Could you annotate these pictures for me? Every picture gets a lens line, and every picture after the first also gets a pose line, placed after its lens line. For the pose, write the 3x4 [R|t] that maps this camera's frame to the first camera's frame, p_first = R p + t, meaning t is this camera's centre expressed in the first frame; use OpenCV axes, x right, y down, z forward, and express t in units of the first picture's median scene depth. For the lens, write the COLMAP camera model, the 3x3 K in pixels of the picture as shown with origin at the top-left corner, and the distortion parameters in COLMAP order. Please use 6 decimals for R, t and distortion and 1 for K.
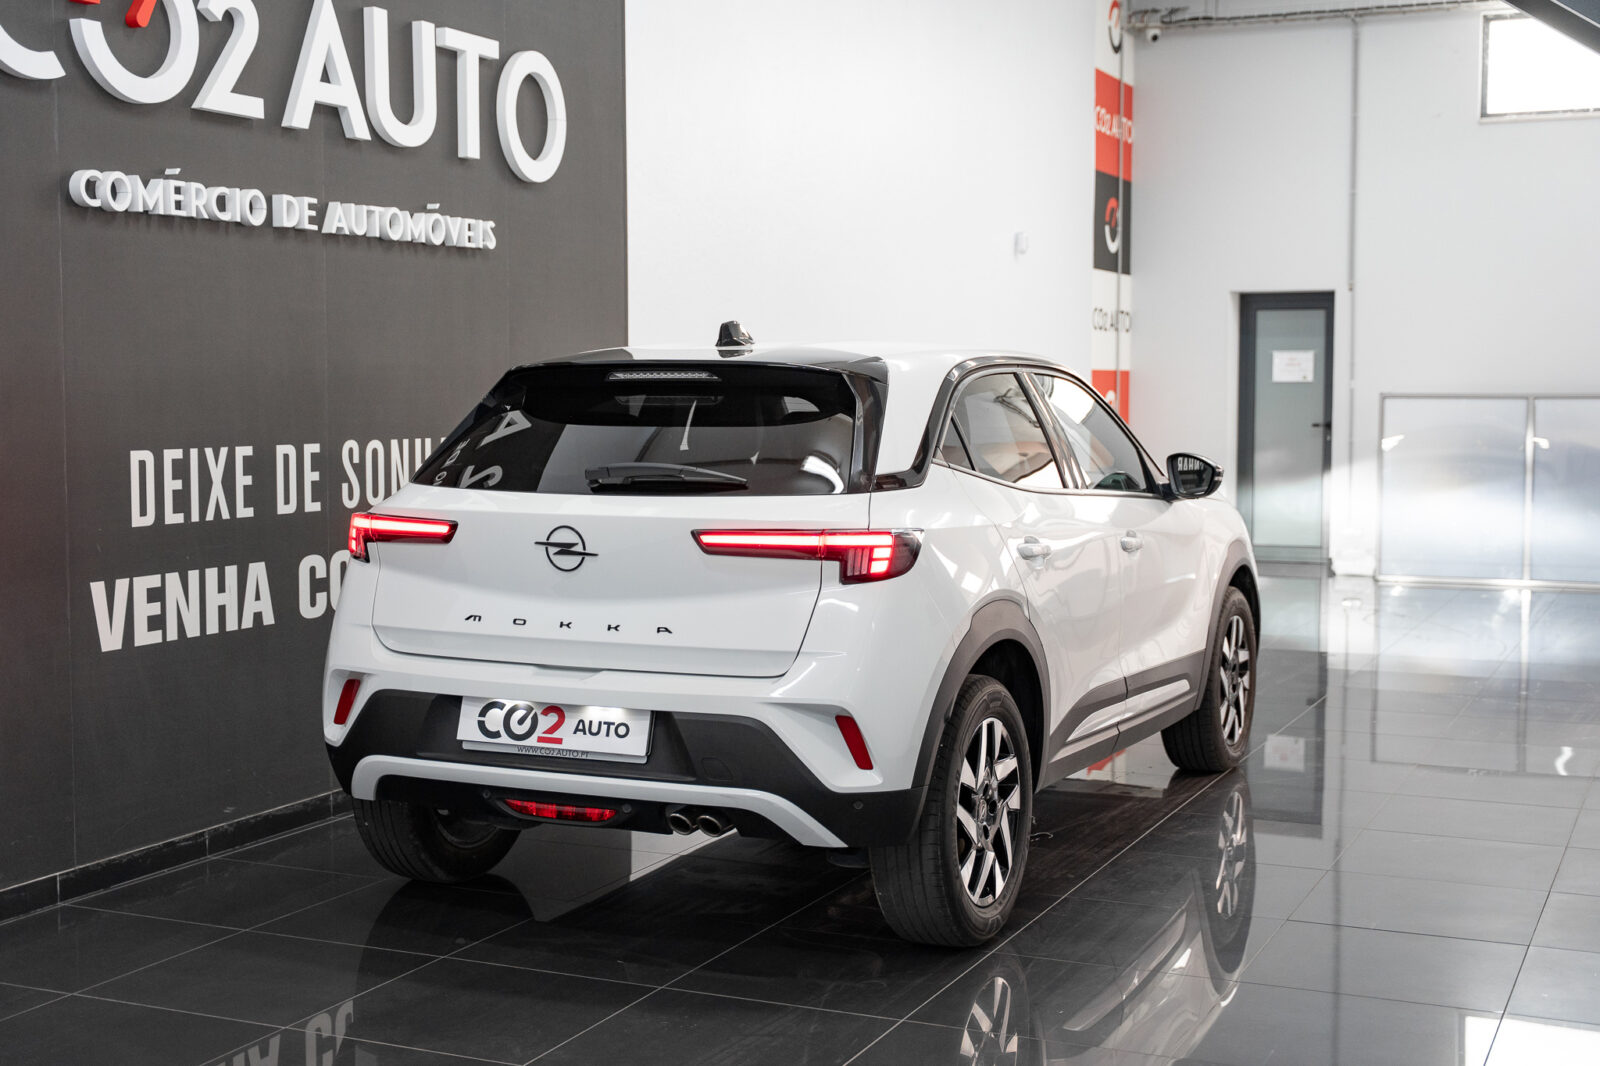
lens RADIAL K [[2095.9, 0, 839.3], [0, 2095.9, 529.5], [0, 0, 1]] dist [0.029300, 0.038485]
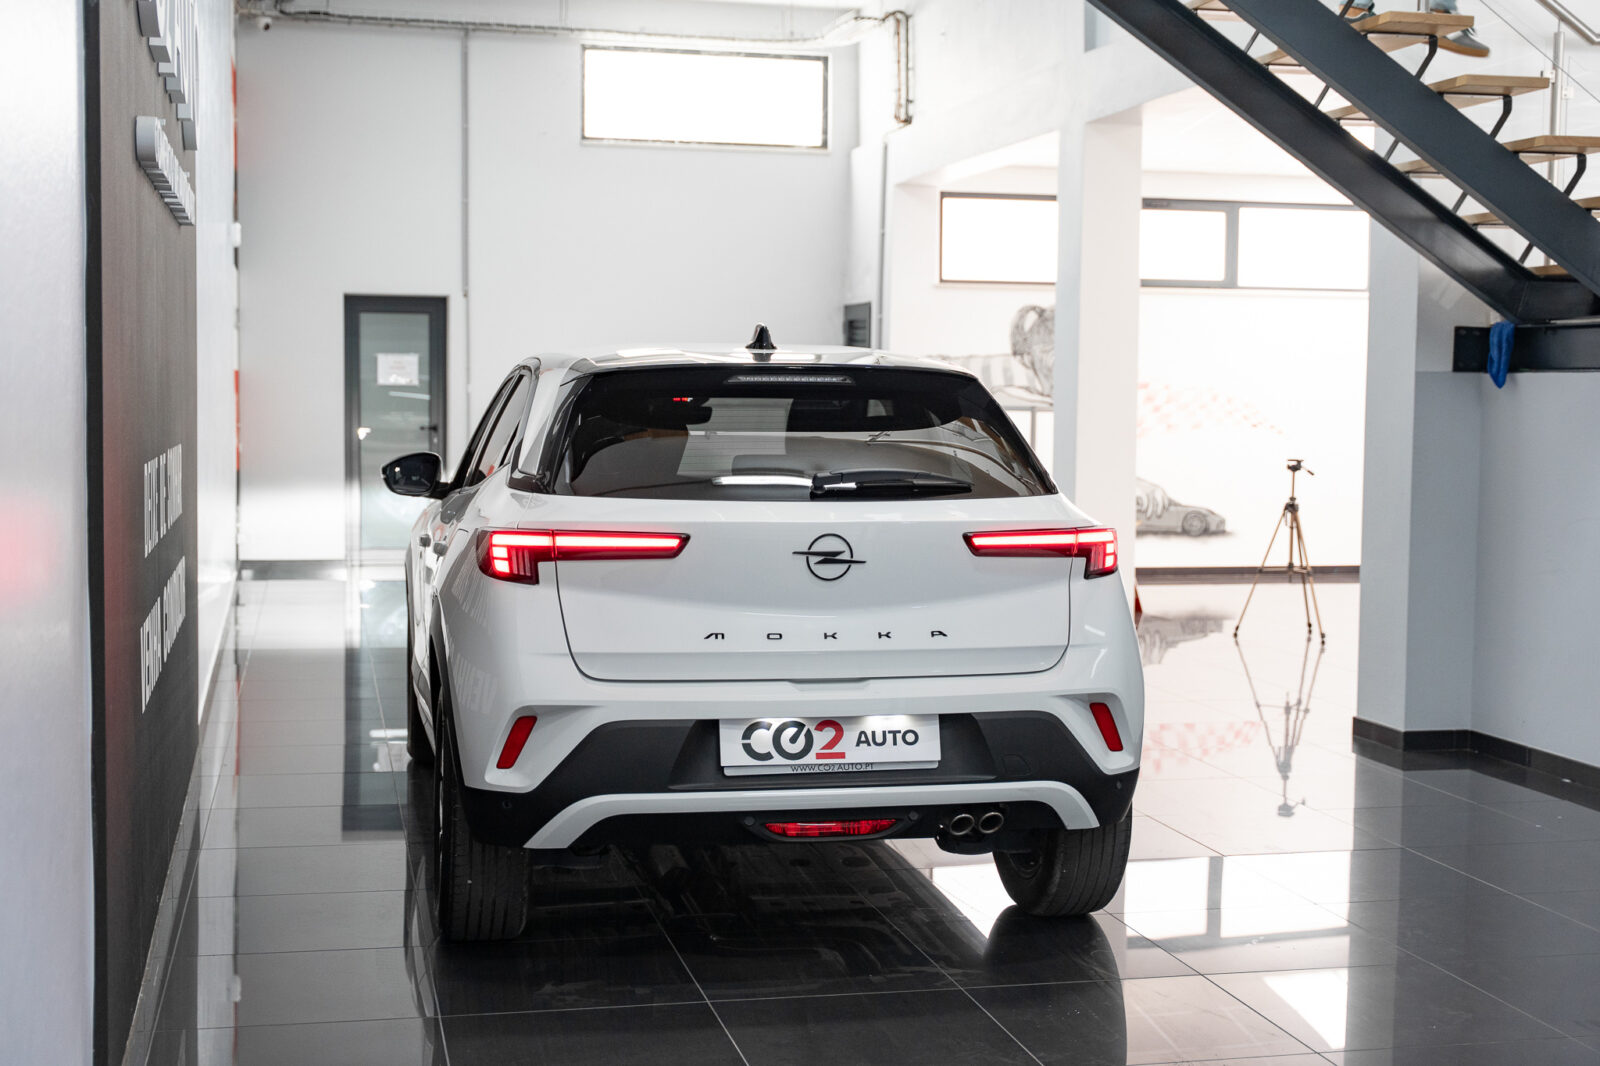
lens RADIAL K [[2095.9, 0, 839.3], [0, 2095.9, 529.5], [0, 0, 1]] dist [0.029300, 0.038485]
pose [[0.793123, -0.032613, 0.608188, -0.713552], [0.033246, 0.999395, 0.010237, -0.013448], [-0.608154, 0.012101, 0.793727, 0.226790]]
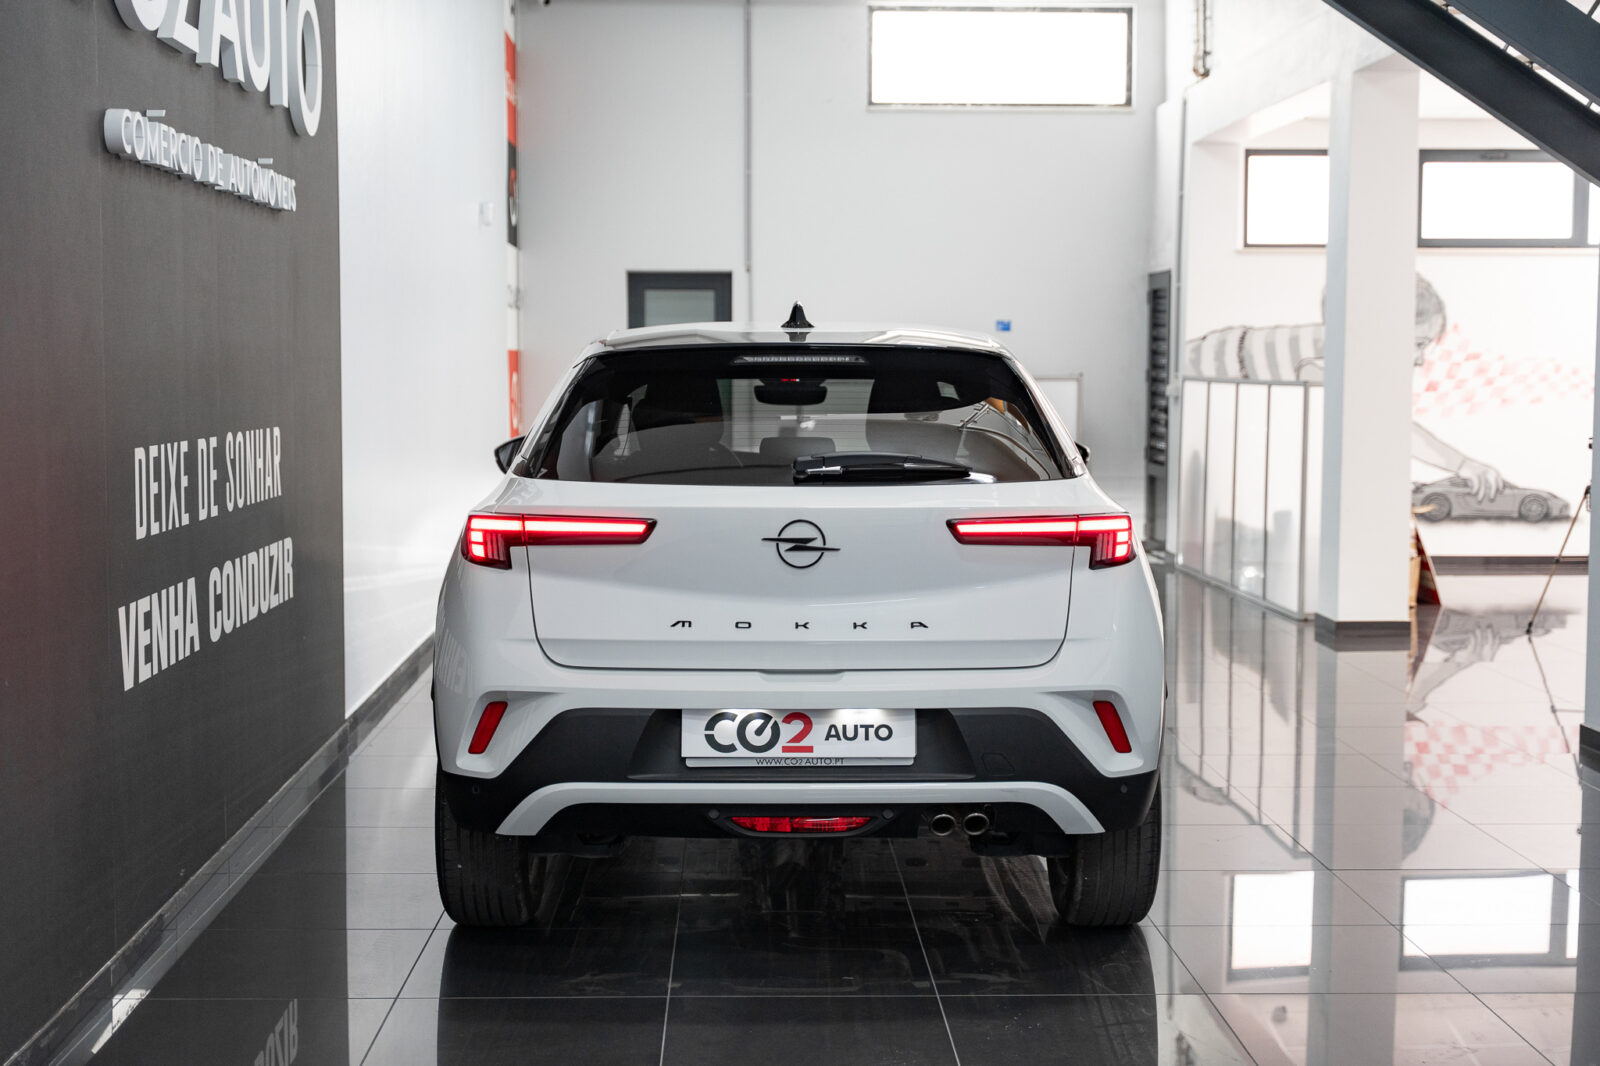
lens RADIAL K [[2213.4, 0, 847.0], [0, 2213.4, 534.6], [0, 0, 1]] dist [0.031031, 0.020611]
pose [[0.896741, -0.033311, 0.441300, -0.546532], [0.029704, 0.999445, 0.015084, -0.009450], [-0.441558, -0.000418, 0.897233, 0.102844]]
